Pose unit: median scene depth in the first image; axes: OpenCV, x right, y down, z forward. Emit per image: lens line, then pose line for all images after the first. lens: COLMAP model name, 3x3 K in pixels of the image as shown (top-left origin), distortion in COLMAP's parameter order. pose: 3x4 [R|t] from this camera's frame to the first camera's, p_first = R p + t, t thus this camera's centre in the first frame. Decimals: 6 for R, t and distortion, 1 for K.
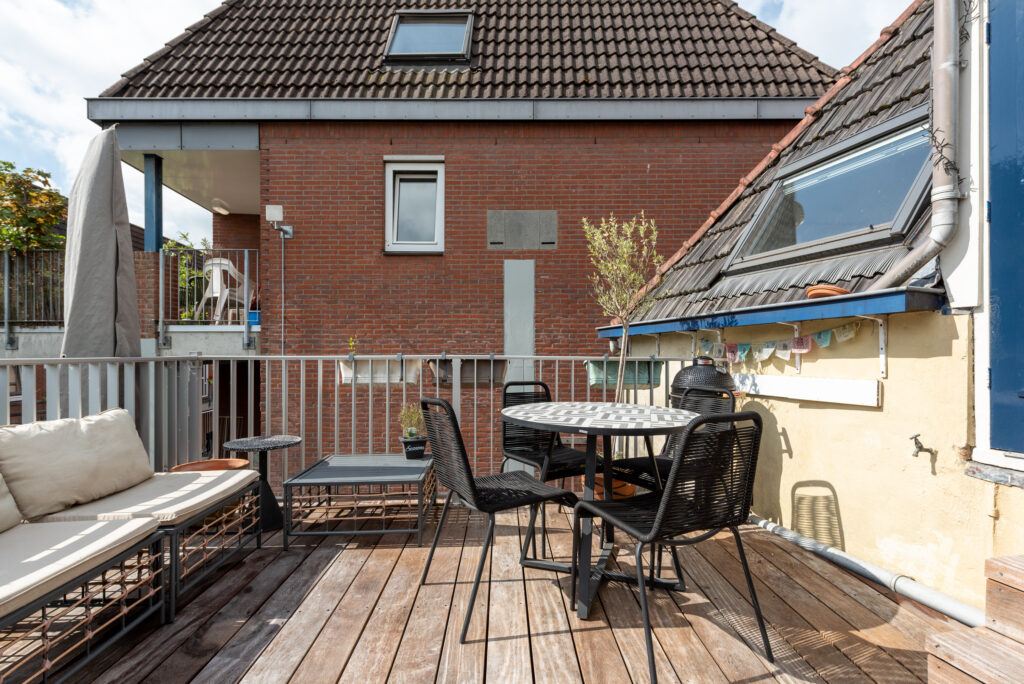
lens RADIAL K [[486.3, 0, 512.3], [0, 486.3, 352.7], [0, 0, 1]] dist [0.001322, 0.000126]
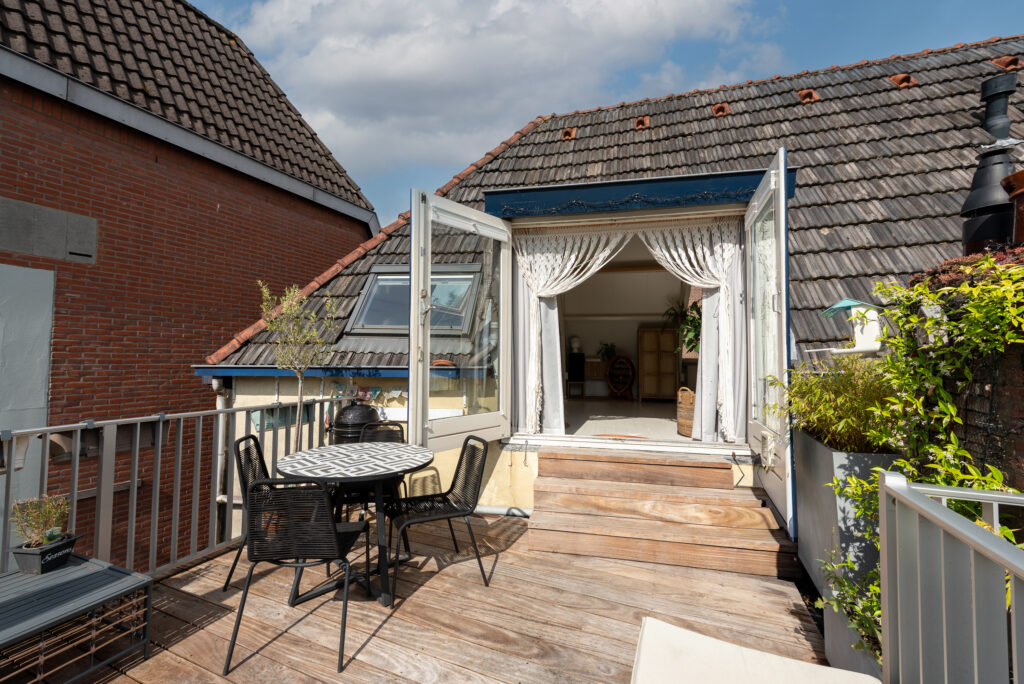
lens RADIAL K [[405.9, 0, 515.4], [0, 405.9, 342.3], [0, 0, 1]] dist [0.002528, 0.000030]
pose [[0.413638, 0.034710, 0.909780, -0.254961], [-0.005789, 0.999353, -0.035495, -0.059446], [-0.910423, 0.009416, 0.413571, 0.046055]]
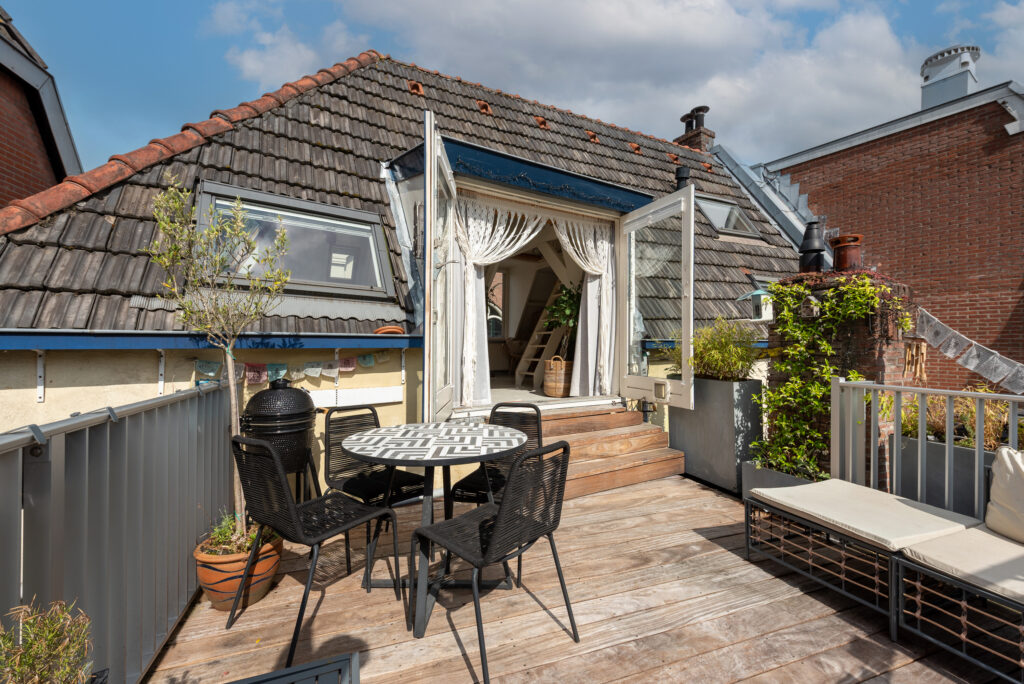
lens RADIAL K [[426.9, 0, 516.1], [0, 426.9, 345.6], [0, 0, 1]] dist [0.001736, -0.000435]
pose [[-0.329957, -0.002409, 0.943993, -0.291106], [-0.004937, 0.999987, 0.000826, -0.031334], [-0.943983, -0.004388, -0.329965, 0.426032]]
